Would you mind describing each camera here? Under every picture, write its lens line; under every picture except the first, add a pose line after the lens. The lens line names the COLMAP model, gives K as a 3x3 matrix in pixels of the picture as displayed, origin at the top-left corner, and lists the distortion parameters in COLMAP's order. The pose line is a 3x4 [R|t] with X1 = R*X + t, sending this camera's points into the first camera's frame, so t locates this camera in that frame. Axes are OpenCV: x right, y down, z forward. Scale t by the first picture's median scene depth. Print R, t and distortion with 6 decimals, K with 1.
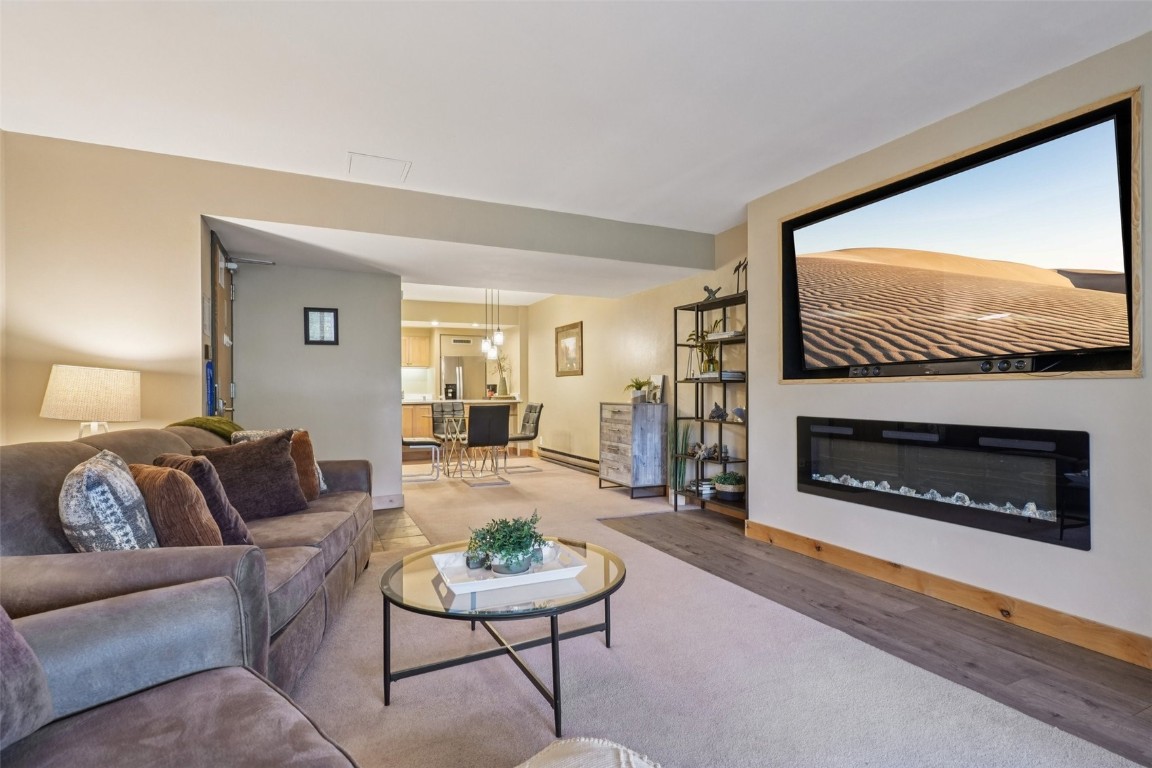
lens RADIAL K [[550.4, 0, 579.5], [0, 550.4, 386.0], [0, 0, 1]] dist [0.015378, -0.000050]
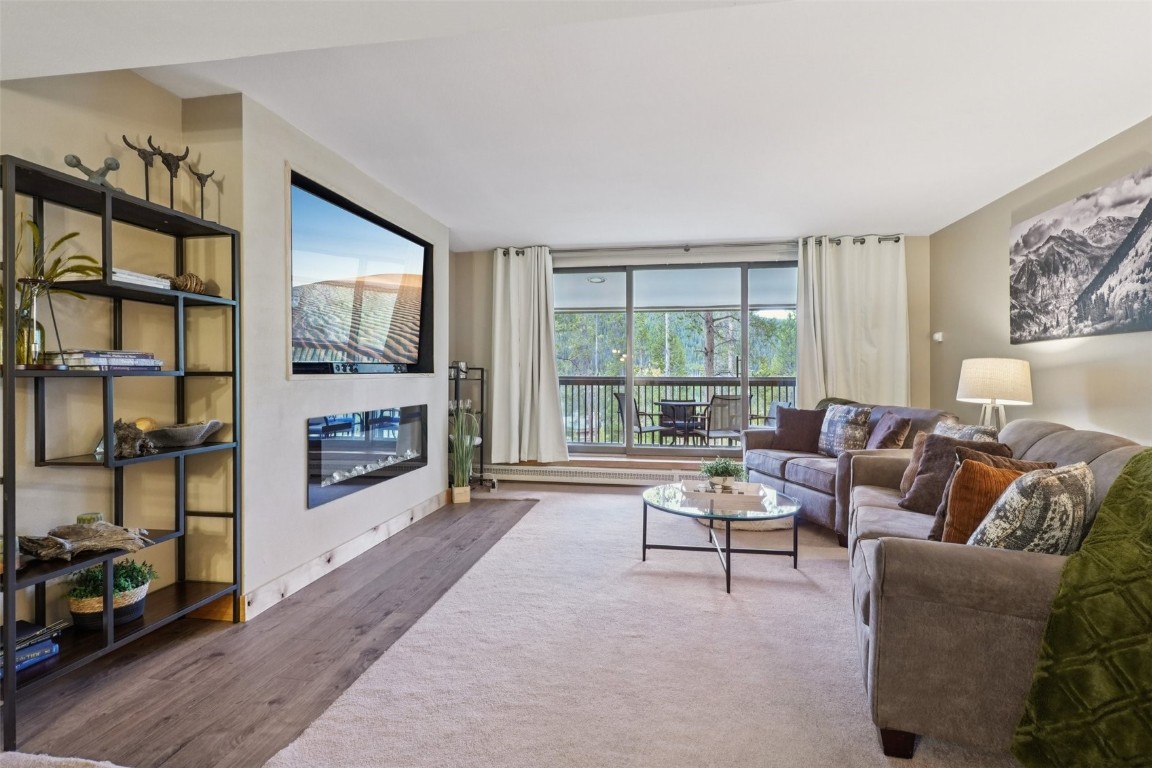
lens RADIAL K [[550.4, 0, 579.5], [0, 550.4, 386.0], [0, 0, 1]] dist [0.015378, -0.000050]
pose [[-0.812564, -0.004438, 0.582855, -0.461022], [0.002063, 0.999943, 0.010490, -0.002365], [-0.582868, 0.009726, -0.812509, 1.594974]]
